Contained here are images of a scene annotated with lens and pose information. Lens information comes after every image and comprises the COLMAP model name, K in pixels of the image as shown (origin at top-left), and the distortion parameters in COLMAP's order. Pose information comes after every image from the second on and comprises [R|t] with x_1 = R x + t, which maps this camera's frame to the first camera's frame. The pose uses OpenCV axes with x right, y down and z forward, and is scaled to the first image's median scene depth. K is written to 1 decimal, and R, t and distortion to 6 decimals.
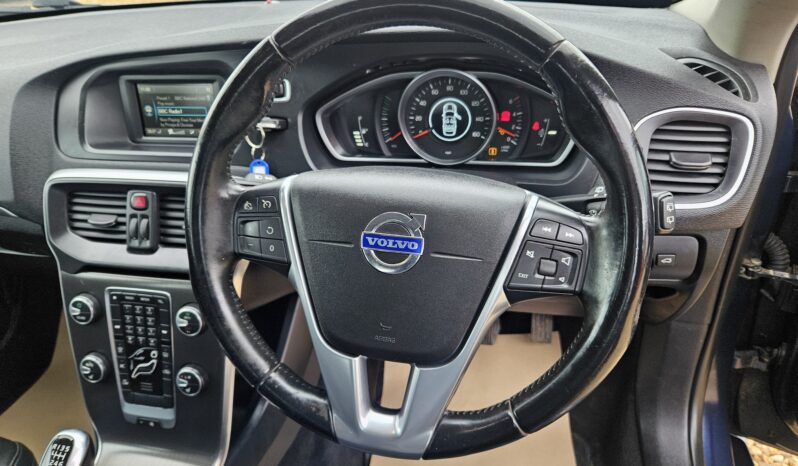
lens RADIAL K [[543.9, 0, 399.0], [0, 543.9, 233.0], [0, 0, 1]] dist [0.052489, -0.056870]
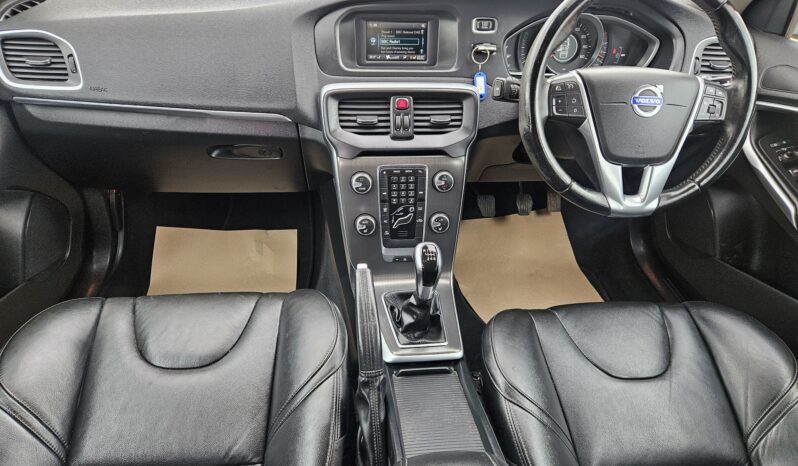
lens RADIAL K [[531.6, 0, 405.2], [0, 531.6, 227.3], [0, 0, 1]] dist [0.075632, -0.057158]
pose [[0.938076, -0.103444, 0.330625, -0.933748], [0.080427, 0.993333, 0.082593, 0.147226], [-0.336964, -0.050888, 0.940141, -0.344840]]
